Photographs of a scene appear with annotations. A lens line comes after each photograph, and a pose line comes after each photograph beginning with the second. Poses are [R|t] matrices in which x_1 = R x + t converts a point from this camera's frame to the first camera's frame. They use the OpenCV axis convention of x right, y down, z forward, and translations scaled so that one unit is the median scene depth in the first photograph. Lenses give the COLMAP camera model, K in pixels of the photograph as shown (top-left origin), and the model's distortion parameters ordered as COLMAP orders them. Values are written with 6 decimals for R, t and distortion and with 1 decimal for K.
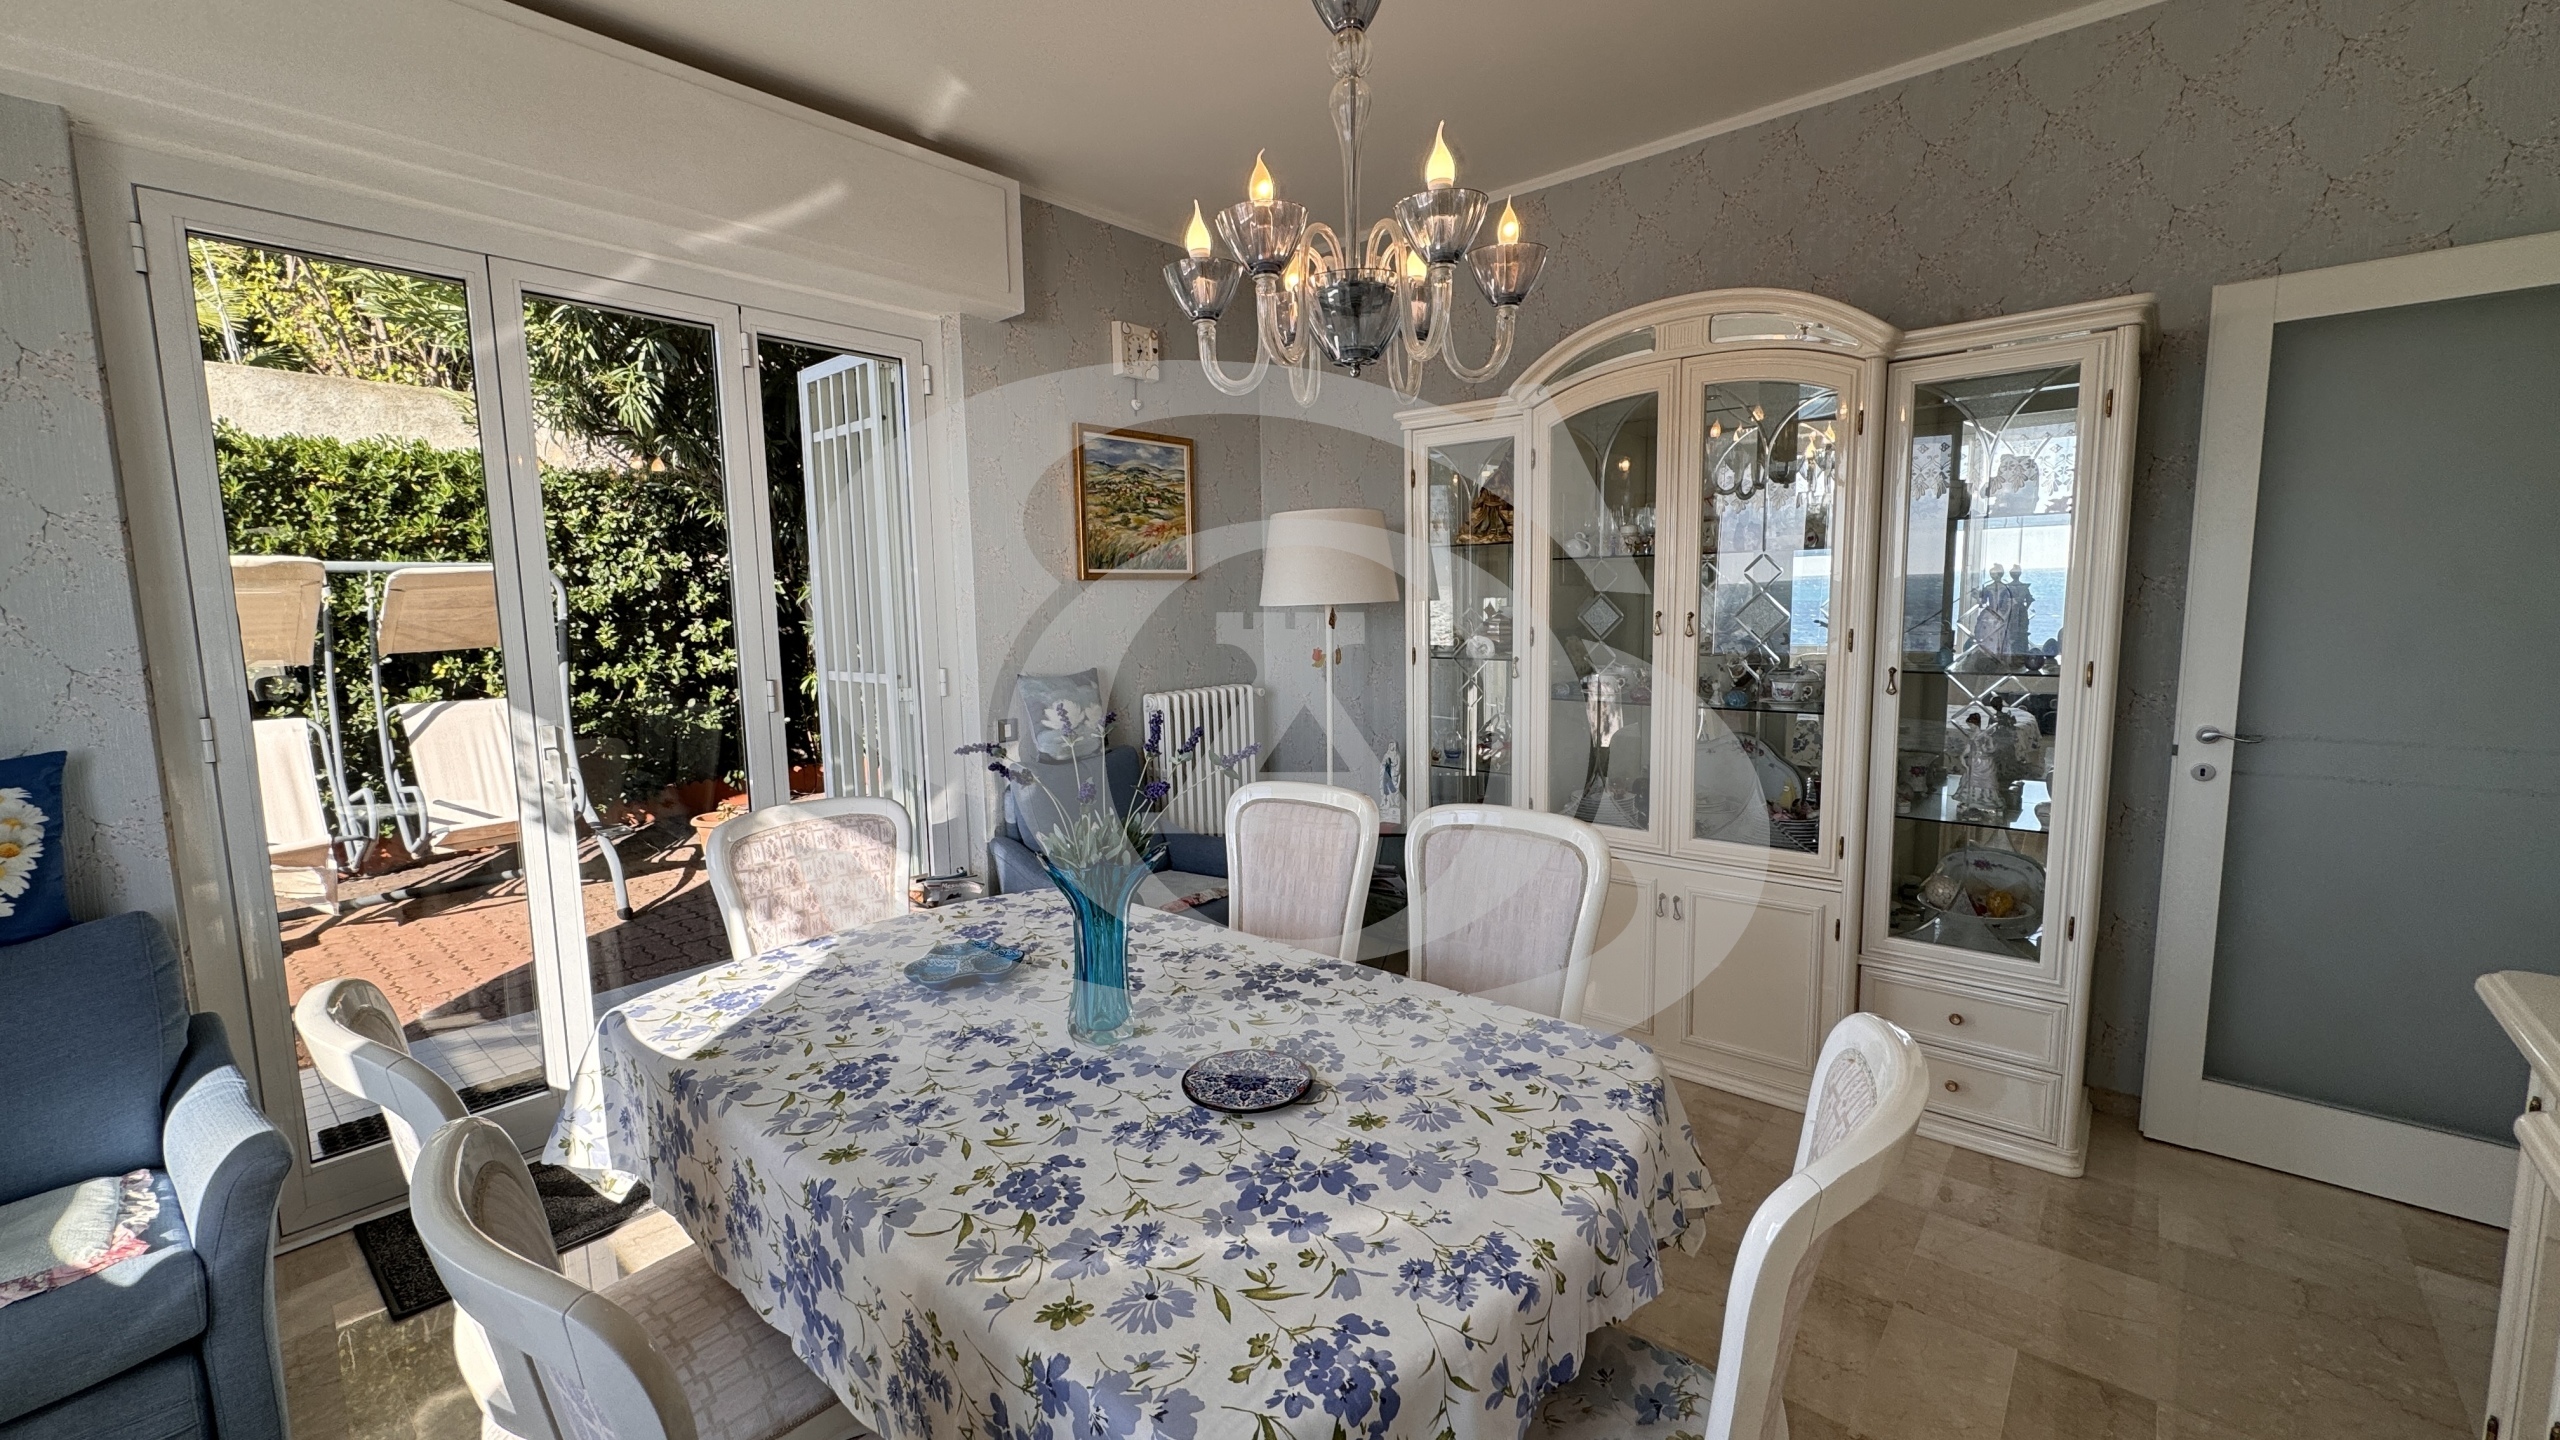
lens RADIAL K [[1016.9, 0, 1279.6], [0, 1016.9, 720.2], [0, 0, 1]] dist [-0.001268, 0.000226]
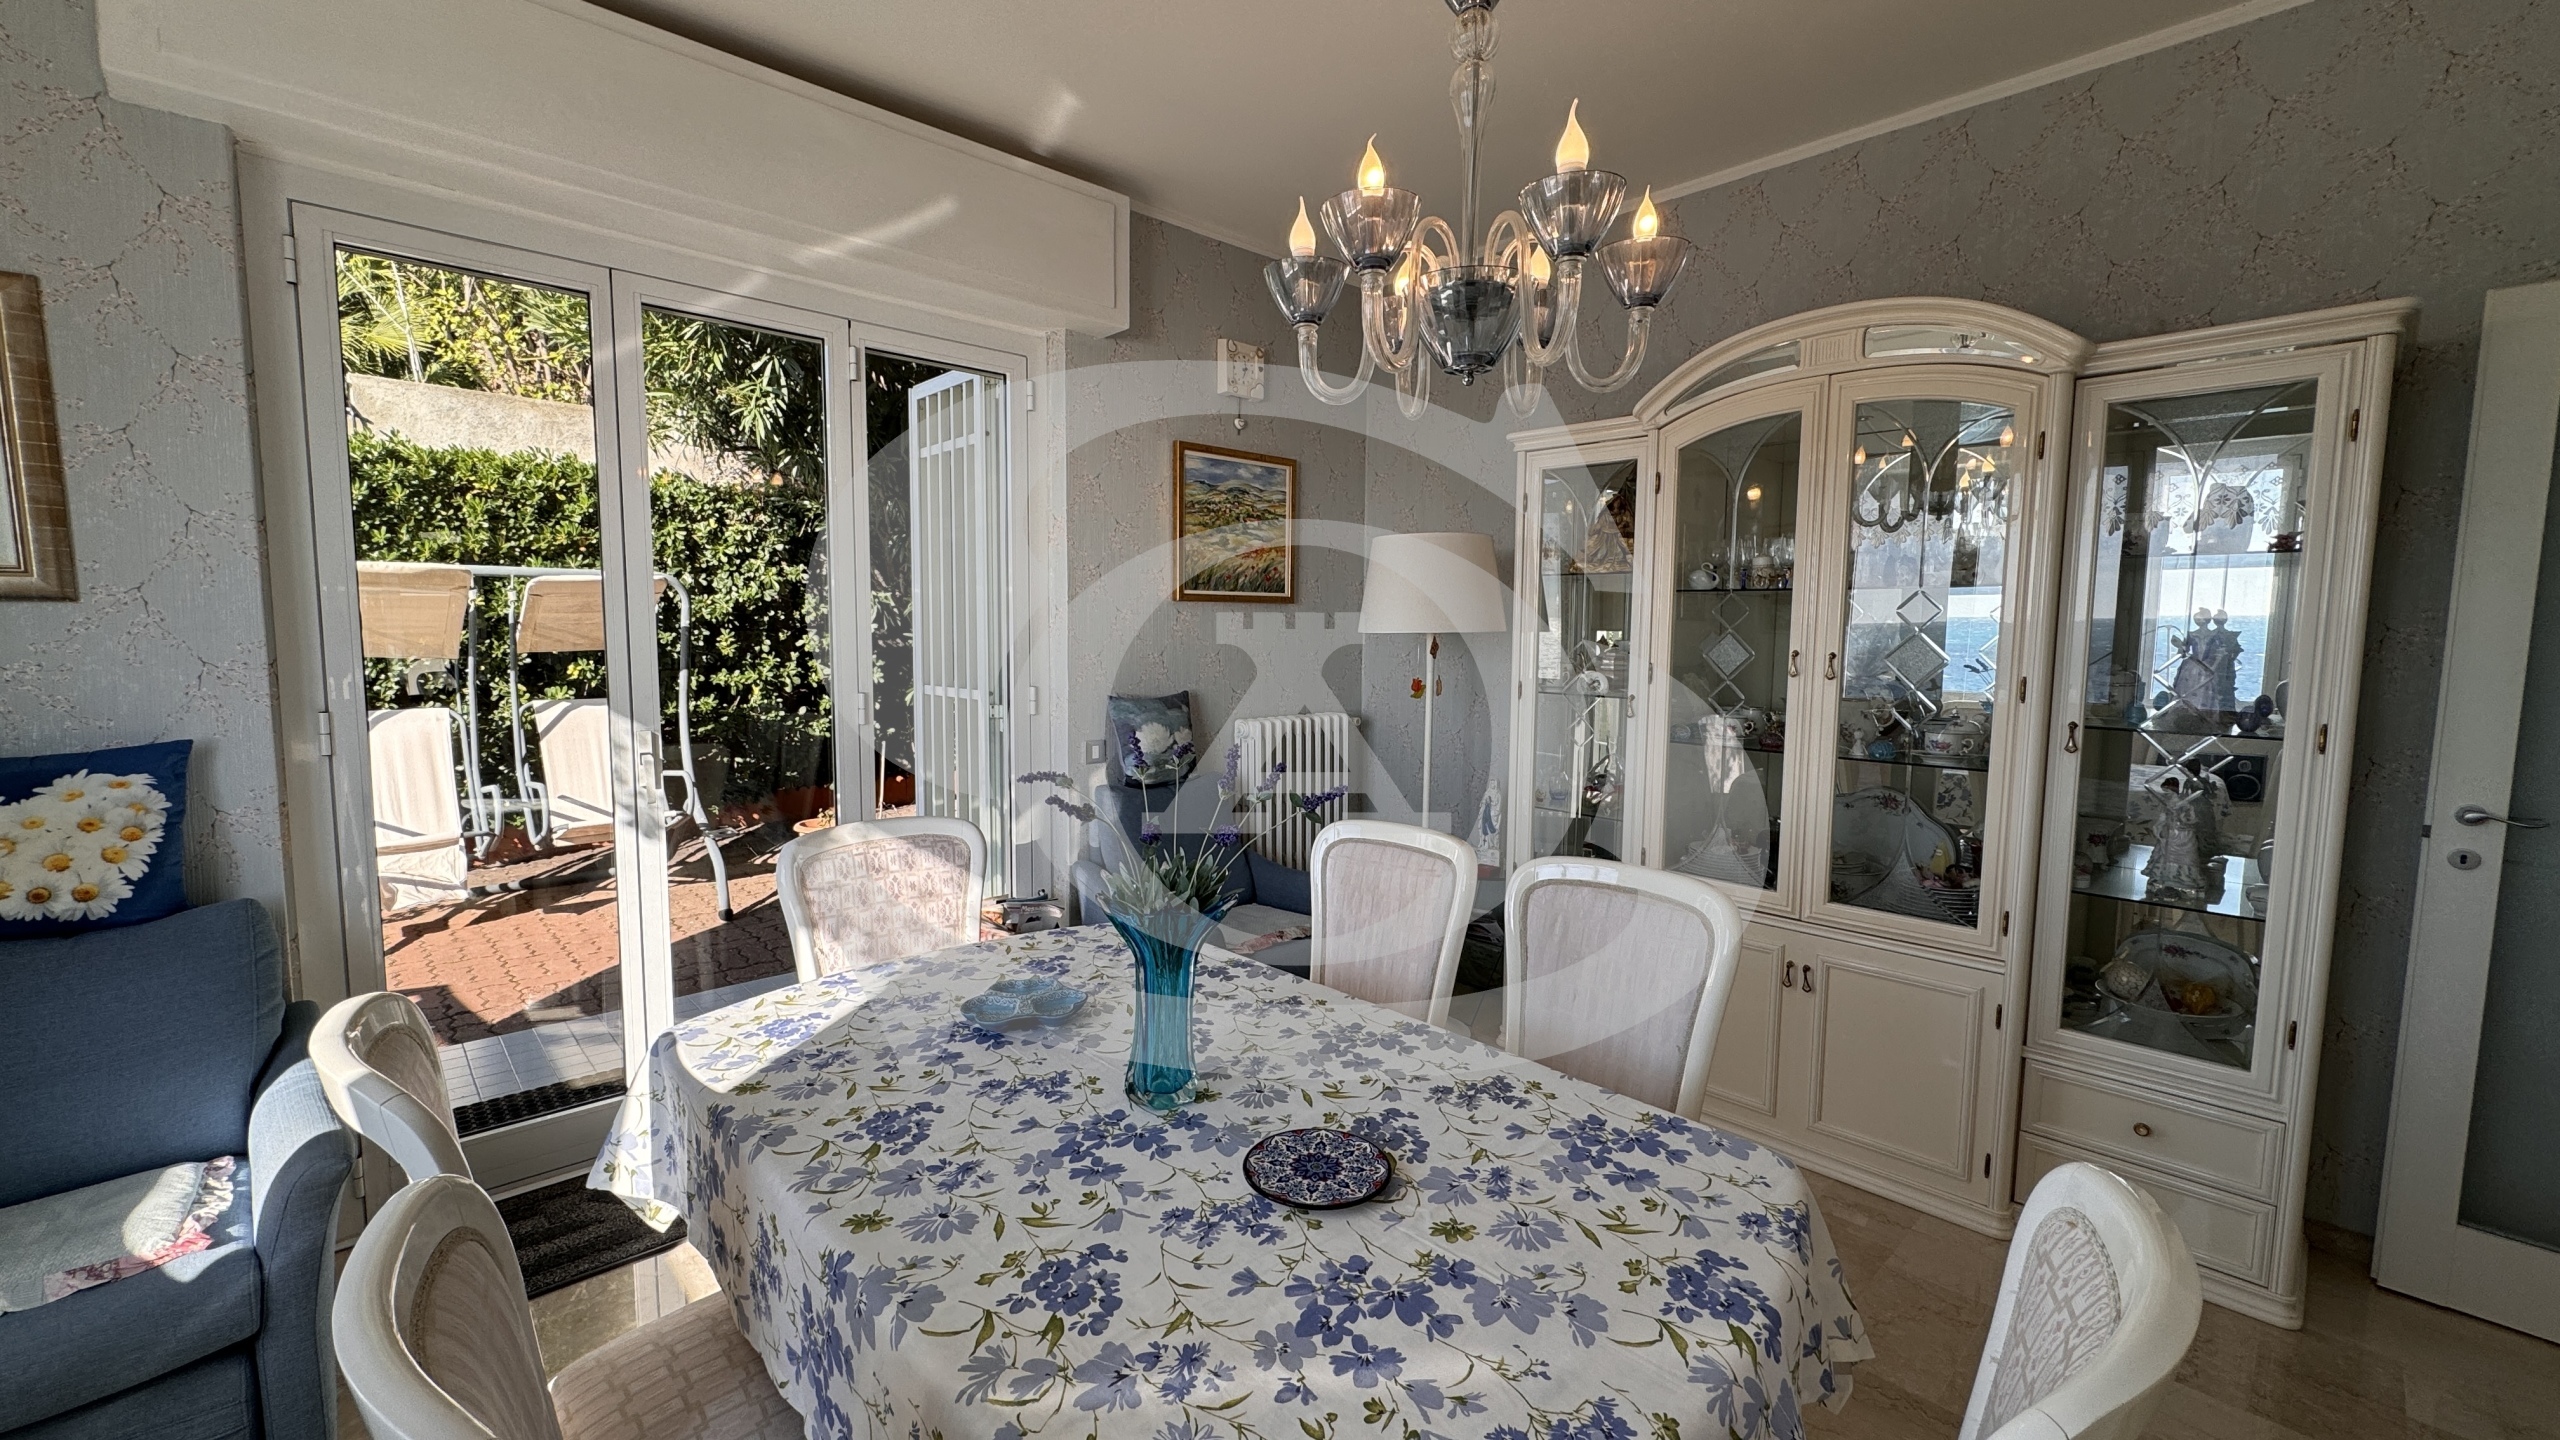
lens RADIAL K [[1016.9, 0, 1279.4], [0, 1016.9, 721.1], [0, 0, 1]] dist [-0.001268, 0.000226]
pose [[0.994644, 0.036541, -0.096682, 0.005331], [-0.038820, 0.999008, -0.021798, -0.009575], [0.095789, 0.025434, 0.995077, 0.080911]]
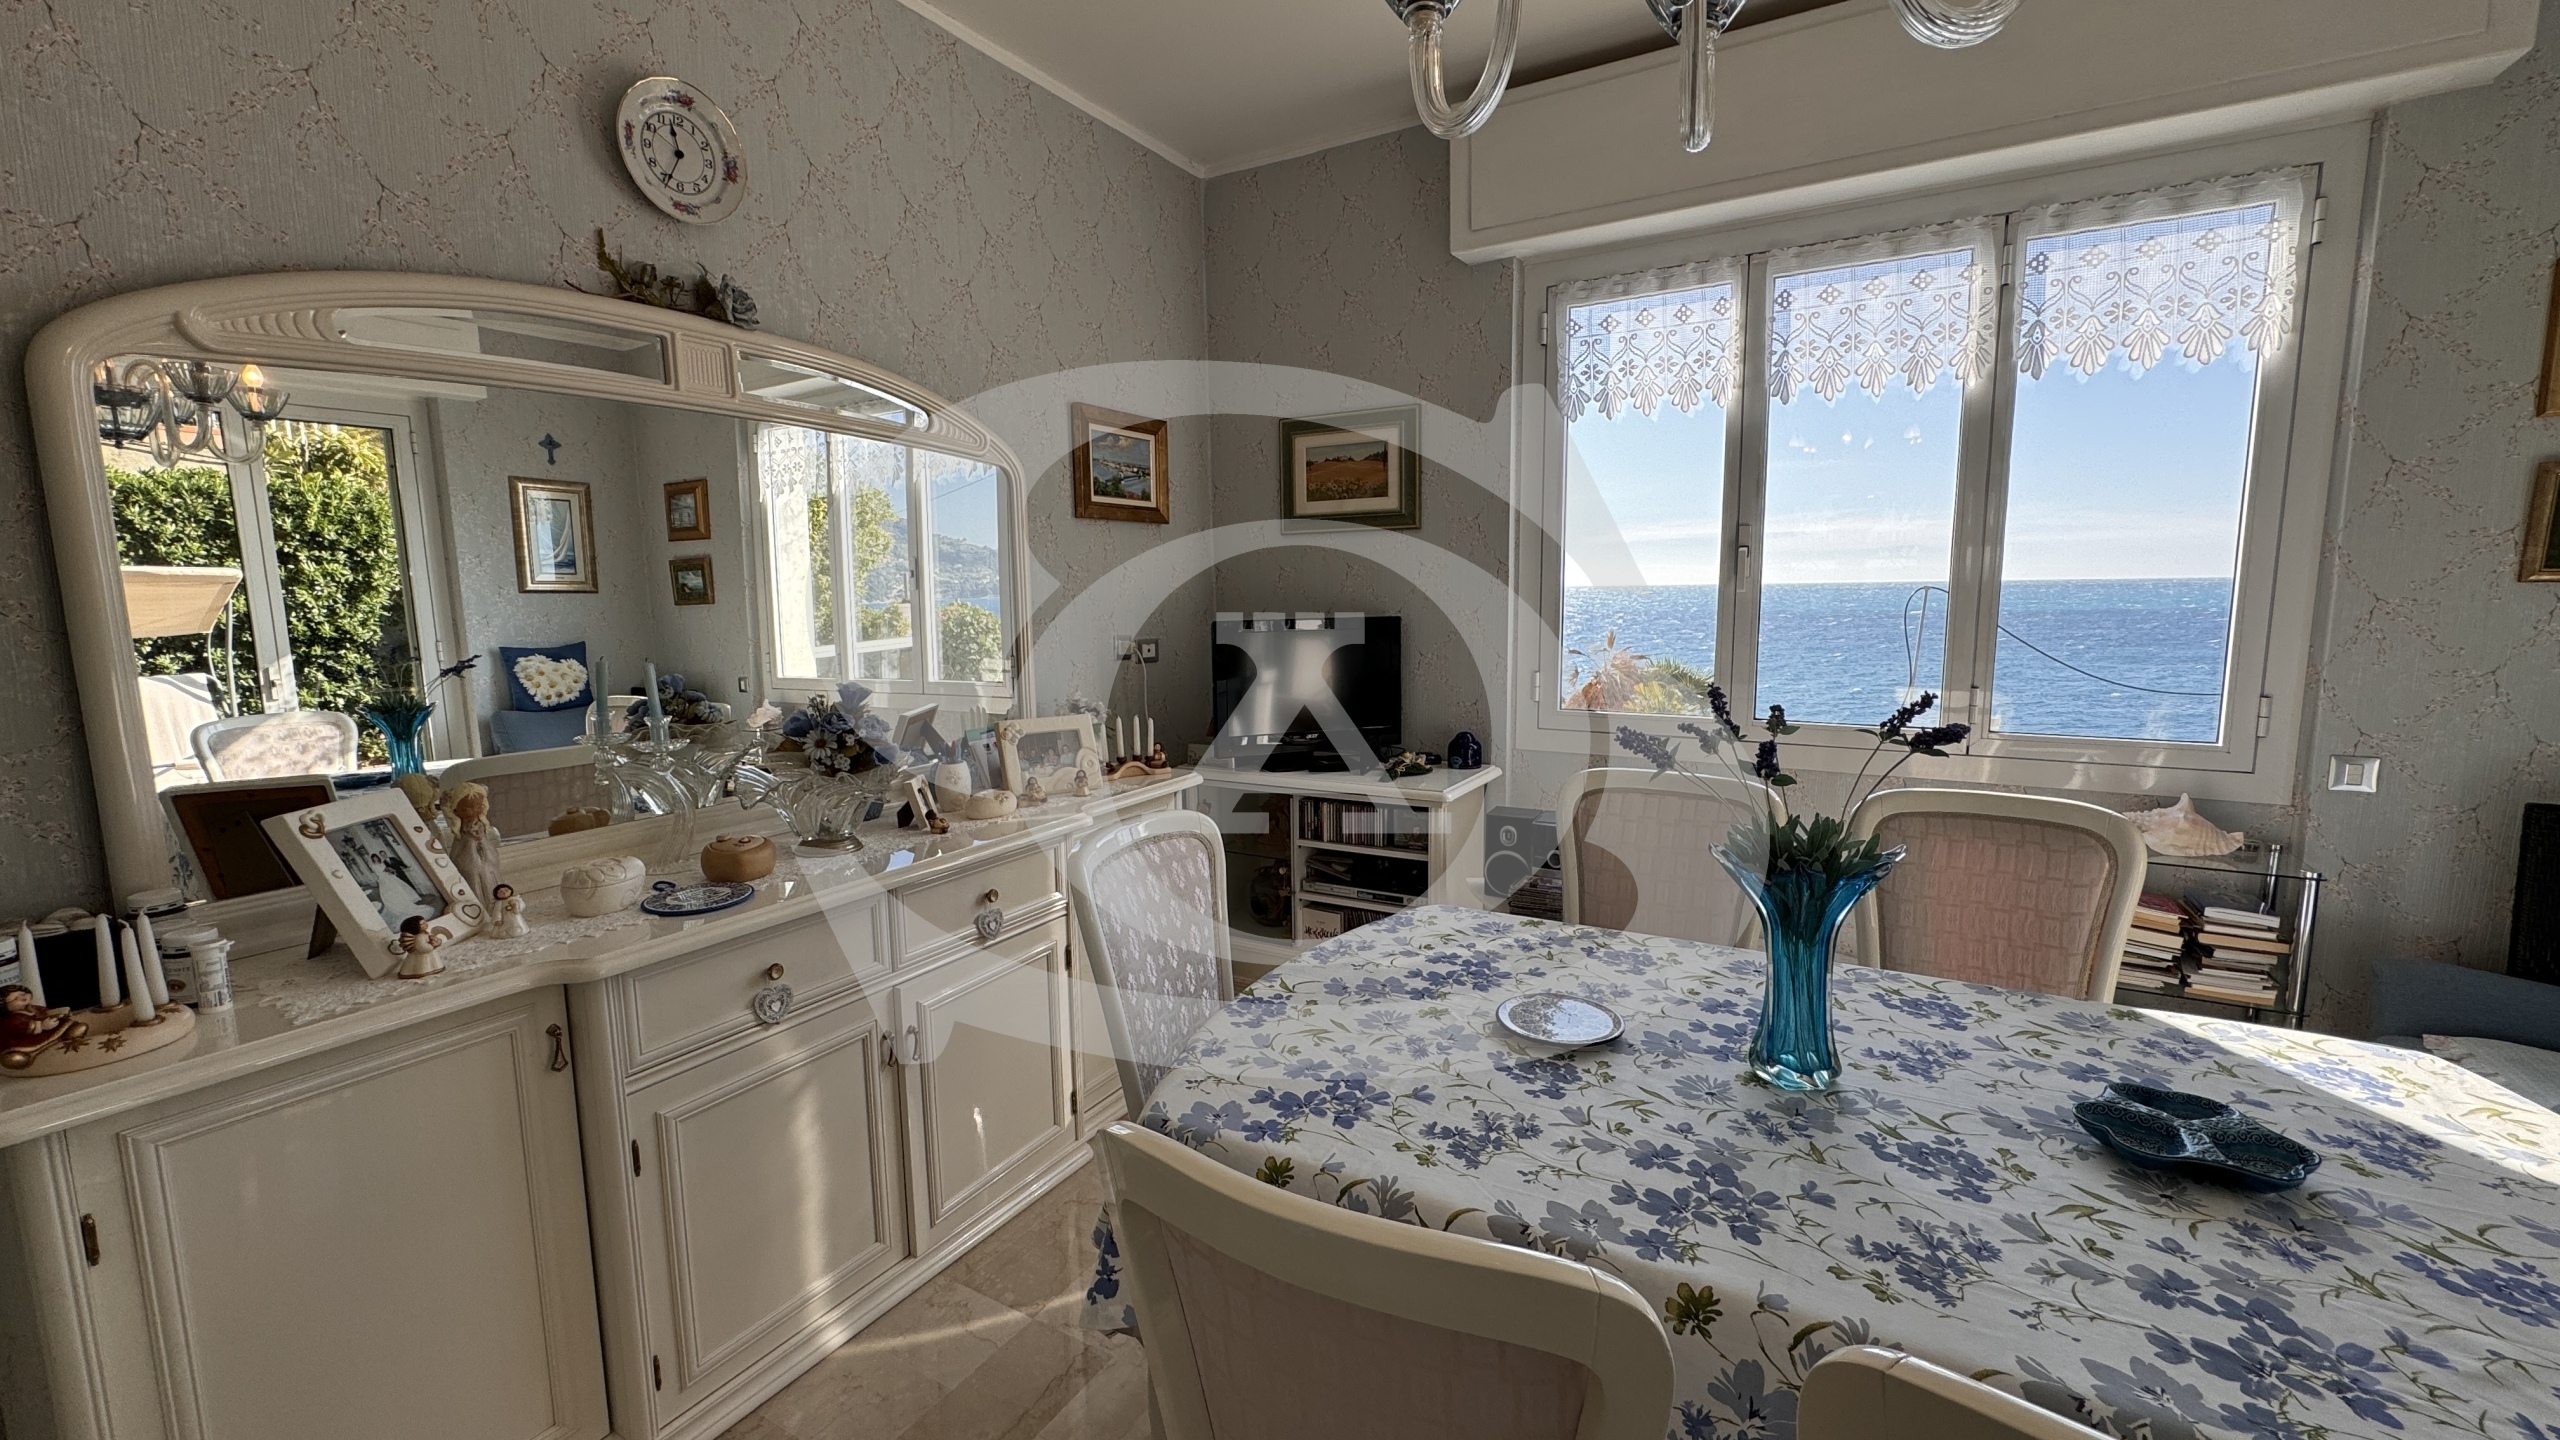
lens RADIAL K [[1016.9, 0, 1279.3], [0, 1016.9, 720.4], [0, 0, 1]] dist [-0.001268, 0.000226]
pose [[-0.981426, 0.055230, -0.183718, 0.322219], [0.008456, 0.969185, 0.246187, -0.155215], [0.191653, 0.240061, -0.951651, 1.405598]]
